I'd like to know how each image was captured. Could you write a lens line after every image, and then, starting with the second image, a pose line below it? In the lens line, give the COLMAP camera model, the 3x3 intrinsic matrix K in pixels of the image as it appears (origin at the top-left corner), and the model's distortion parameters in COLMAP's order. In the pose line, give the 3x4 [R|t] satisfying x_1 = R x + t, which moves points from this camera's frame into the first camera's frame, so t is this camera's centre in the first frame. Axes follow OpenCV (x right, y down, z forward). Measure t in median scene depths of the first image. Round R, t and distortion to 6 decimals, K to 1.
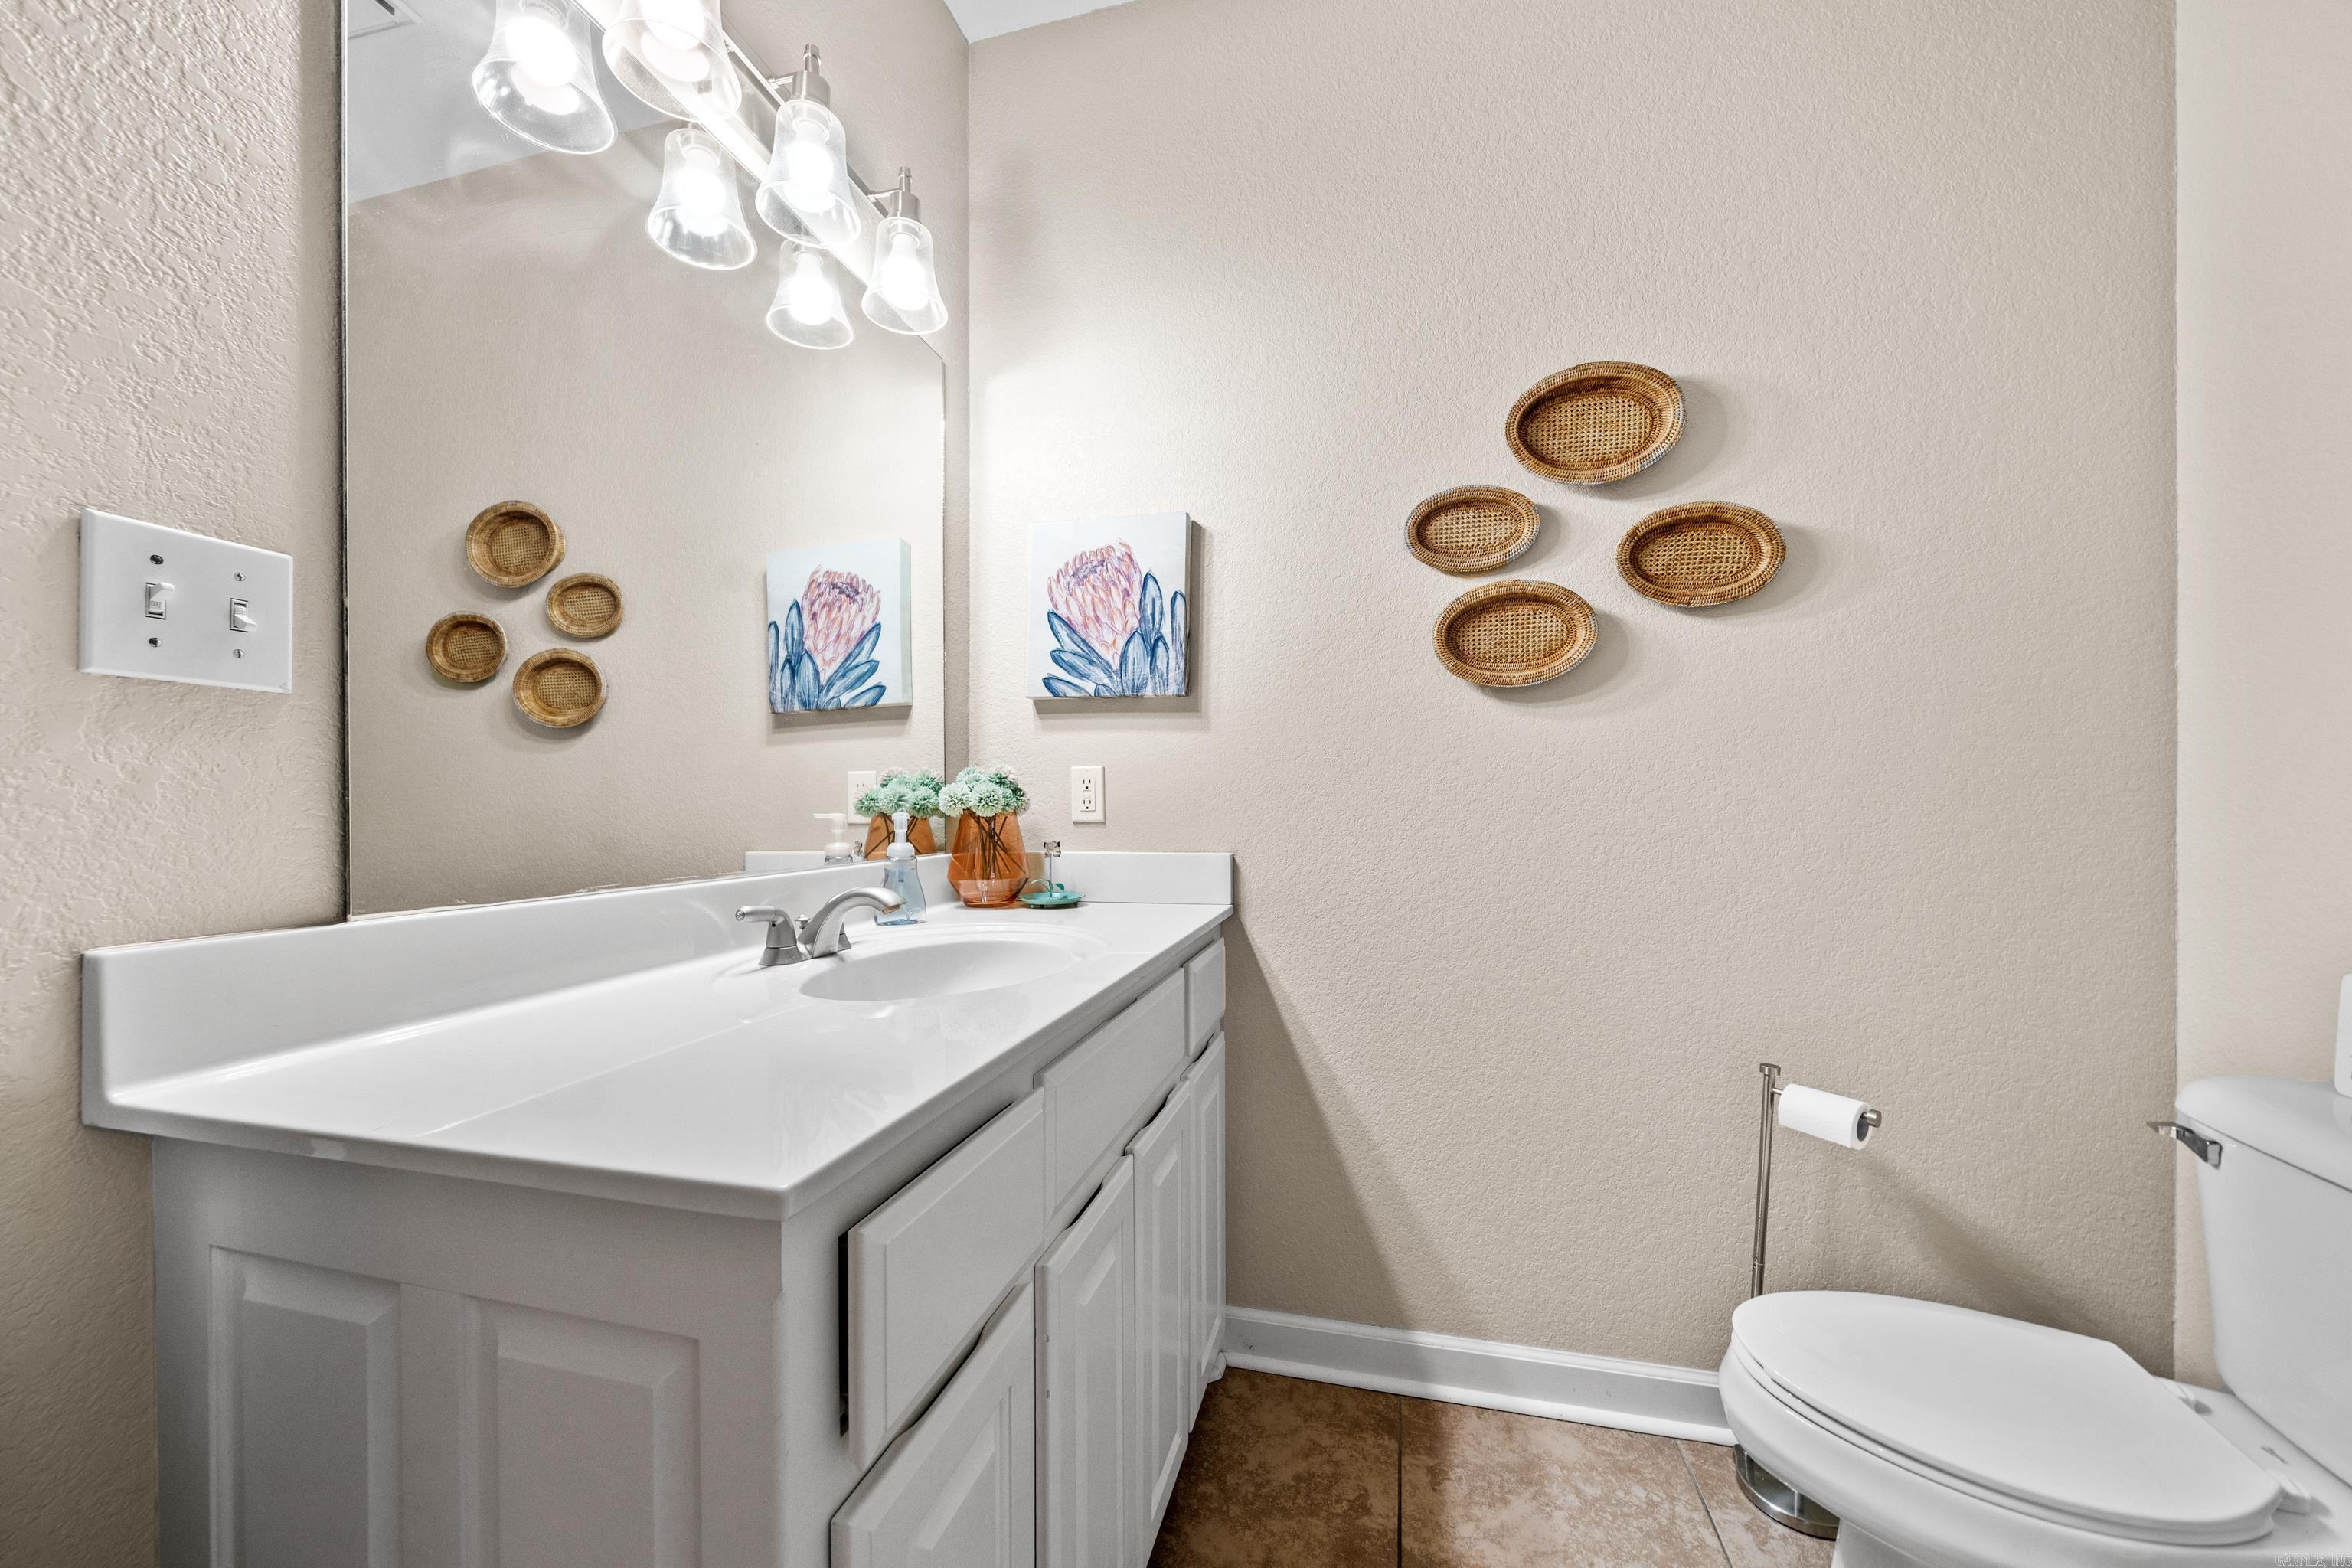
lens RADIAL K [[829.2, 0, 1176.0], [0, 829.2, 810.0], [0, 0, 1]] dist [-0.004887, -0.000022]
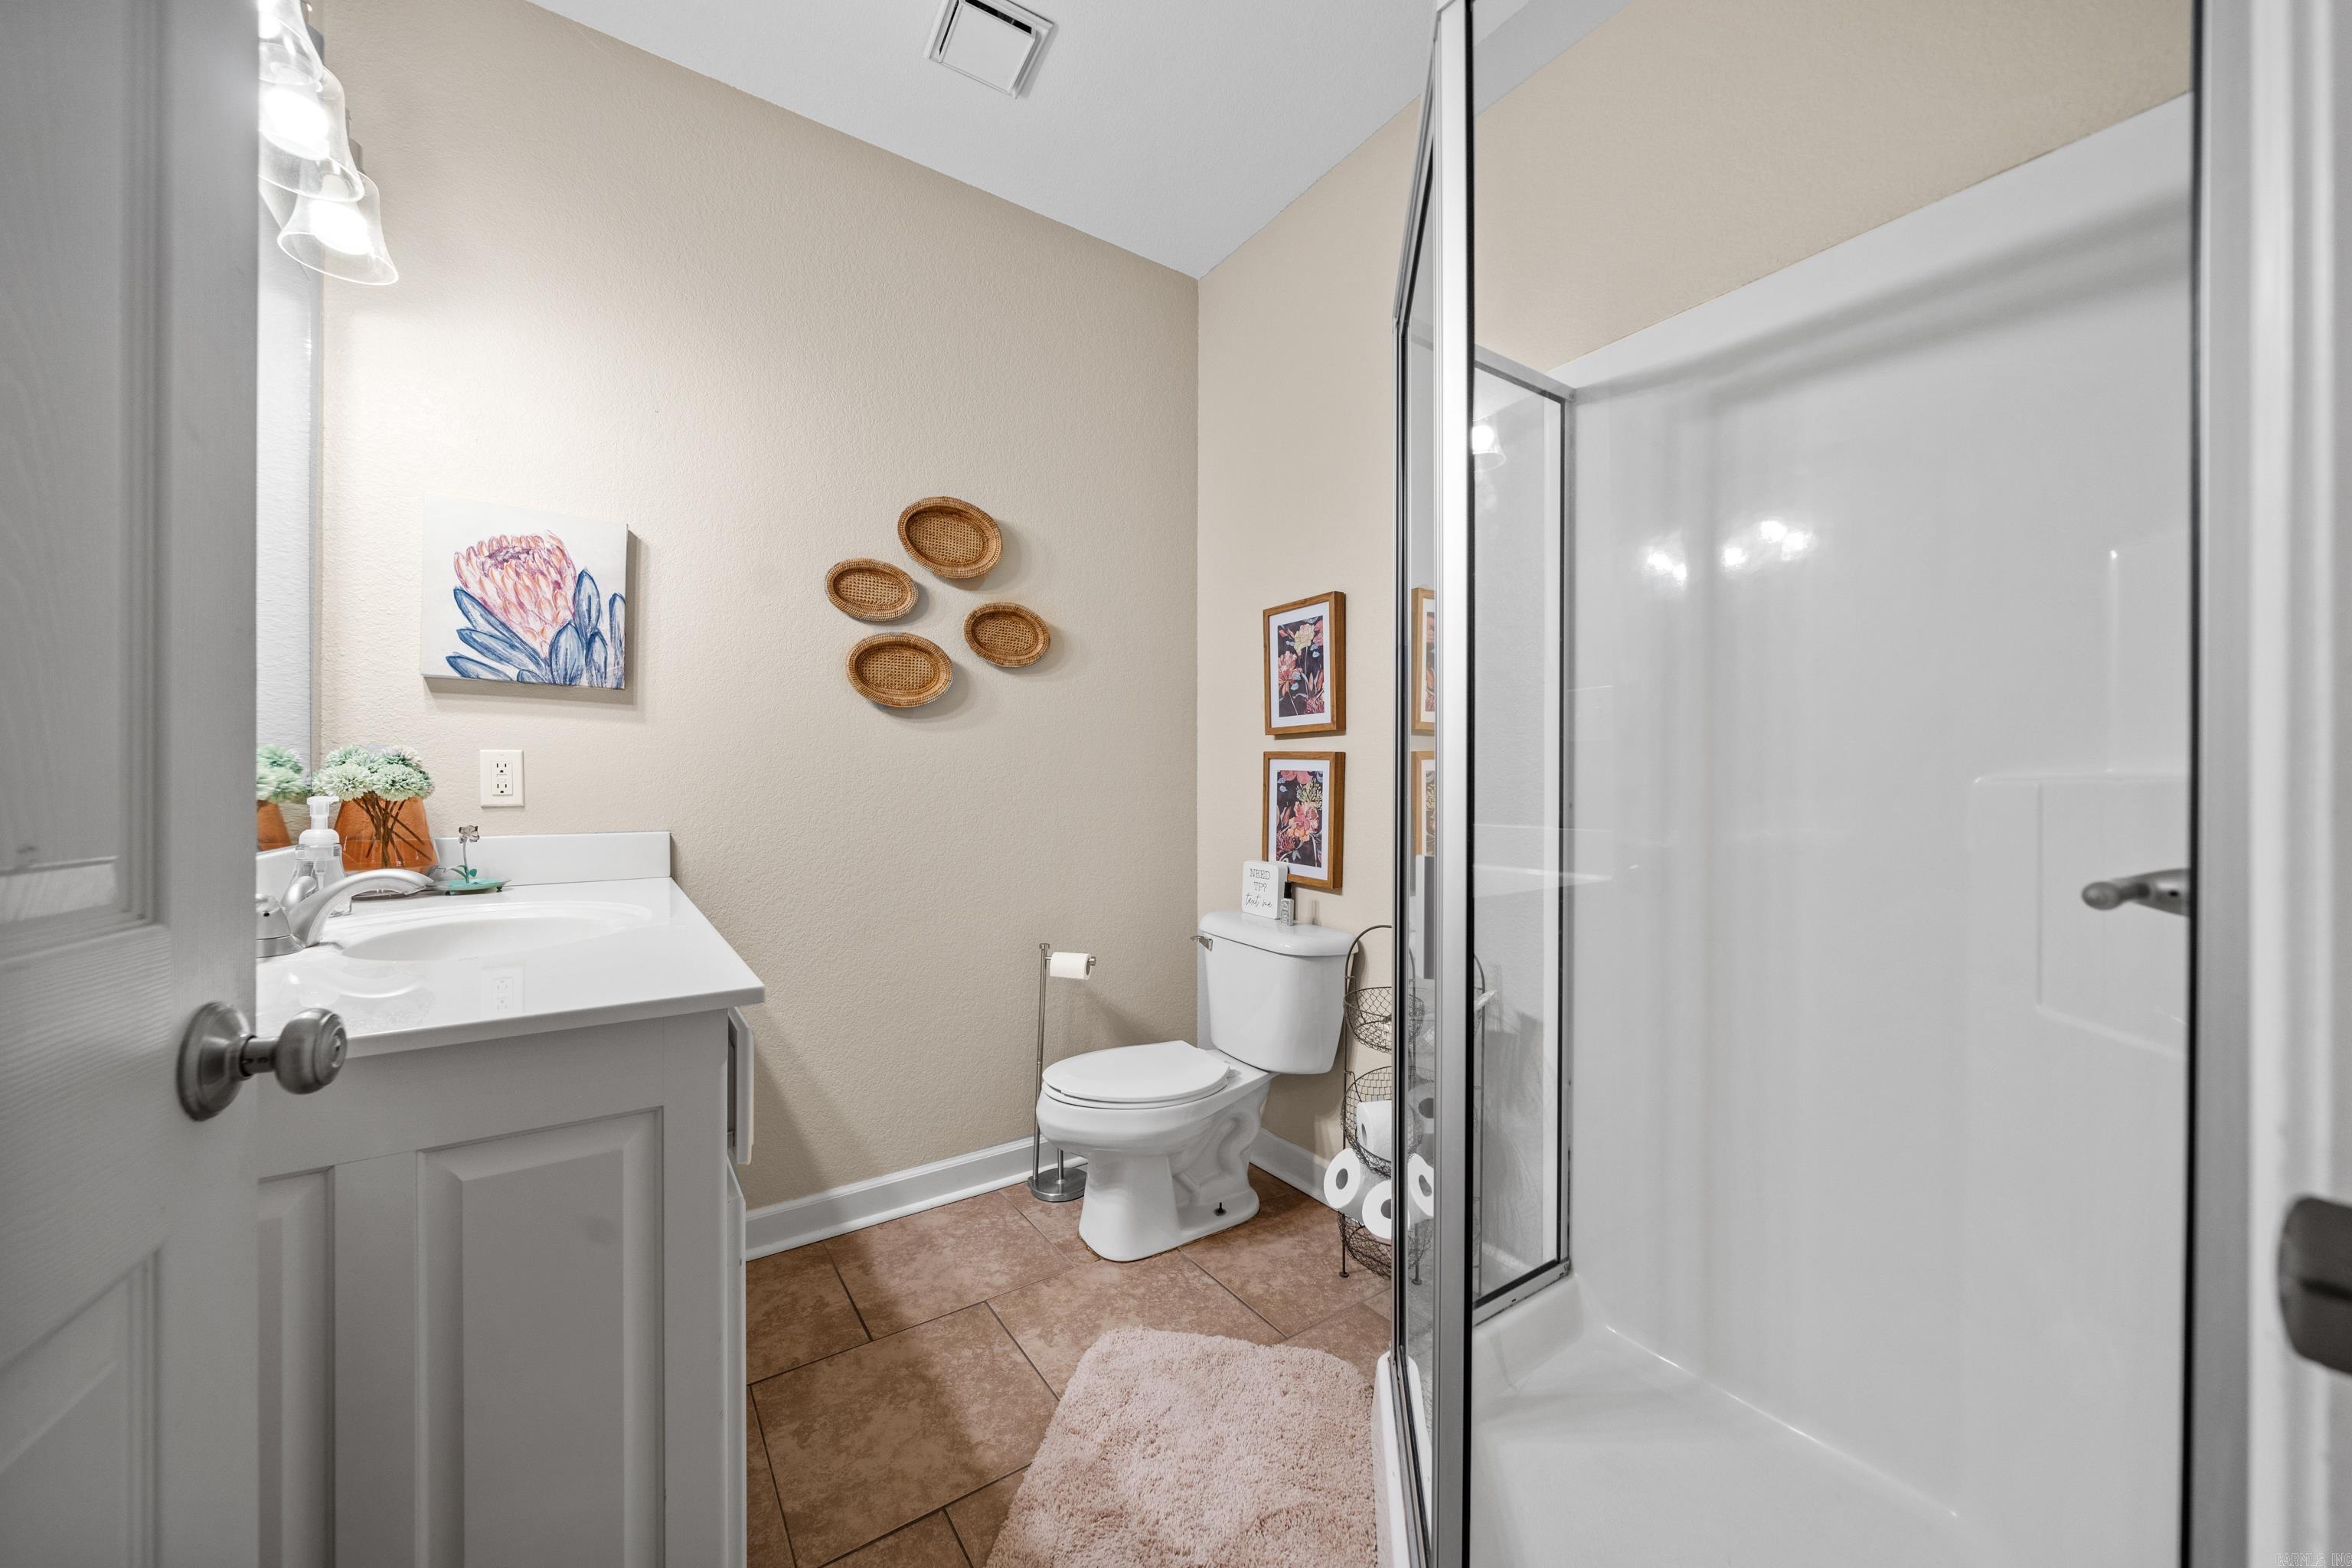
lens RADIAL K [[863.1, 0, 1165.4], [0, 863.1, 791.2], [0, 0, 1]] dist [-0.000119, 0.000017]
pose [[0.652935, 0.001109, 0.757413, -0.387448], [0.002026, 0.999993, -0.003211, 0.001855], [-0.757411, 0.003631, 0.652928, -0.289378]]
